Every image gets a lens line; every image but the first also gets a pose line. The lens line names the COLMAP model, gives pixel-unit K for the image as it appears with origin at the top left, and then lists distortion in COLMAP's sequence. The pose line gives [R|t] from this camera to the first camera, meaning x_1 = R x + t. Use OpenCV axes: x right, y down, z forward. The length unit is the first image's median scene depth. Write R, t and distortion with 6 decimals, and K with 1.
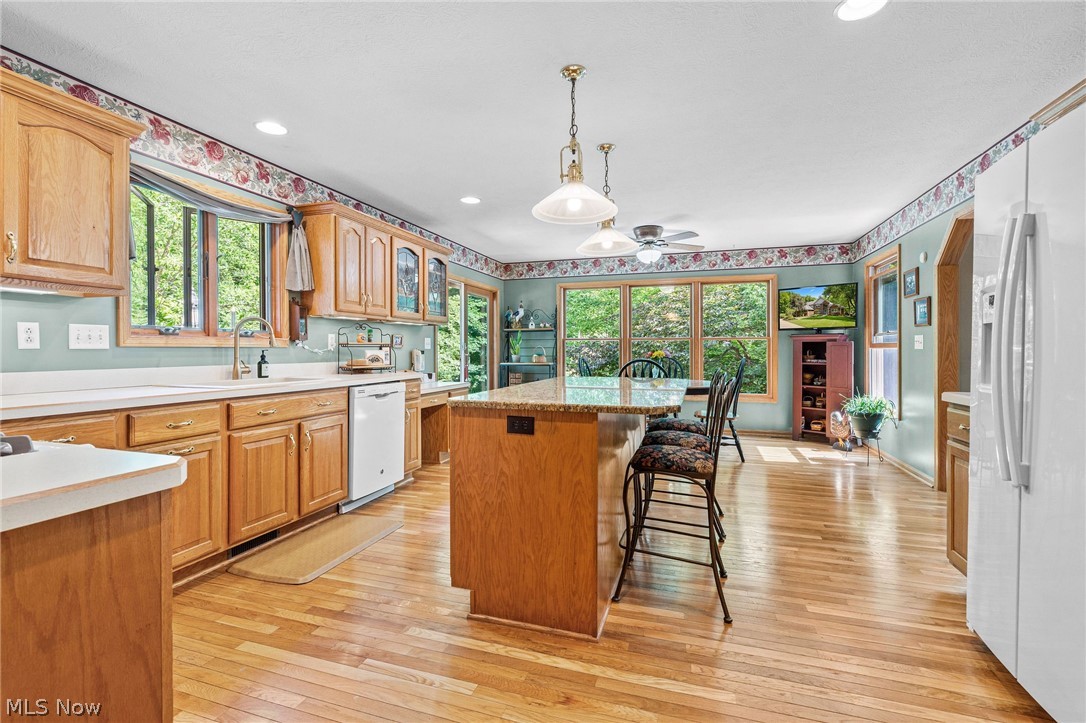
lens RADIAL K [[492.4, 0, 533.4], [0, 492.4, 350.1], [0, 0, 1]] dist [-0.007490, 0.002040]
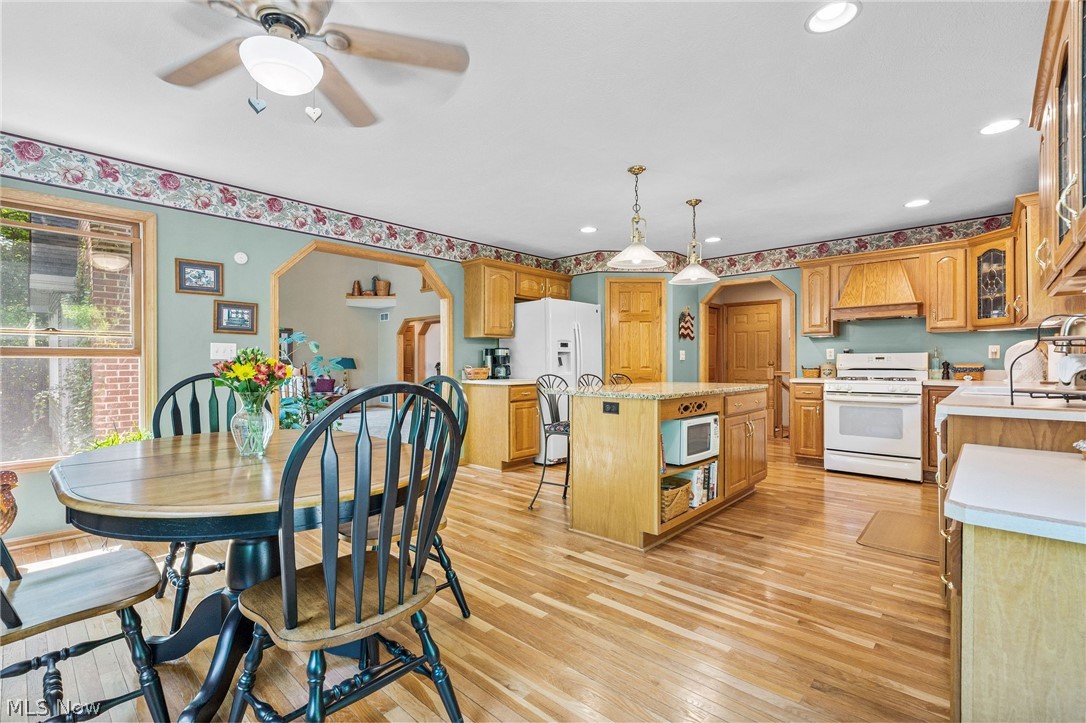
lens RADIAL K [[492.4, 0, 534.1], [0, 492.4, 362.5], [0, 0, 1]] dist [-0.007490, 0.002040]
pose [[-0.912436, 0.003008, 0.409208, -0.074897], [0.002320, 0.999995, -0.002177, 0.008514], [-0.409212, -0.001037, -0.912439, 1.887208]]
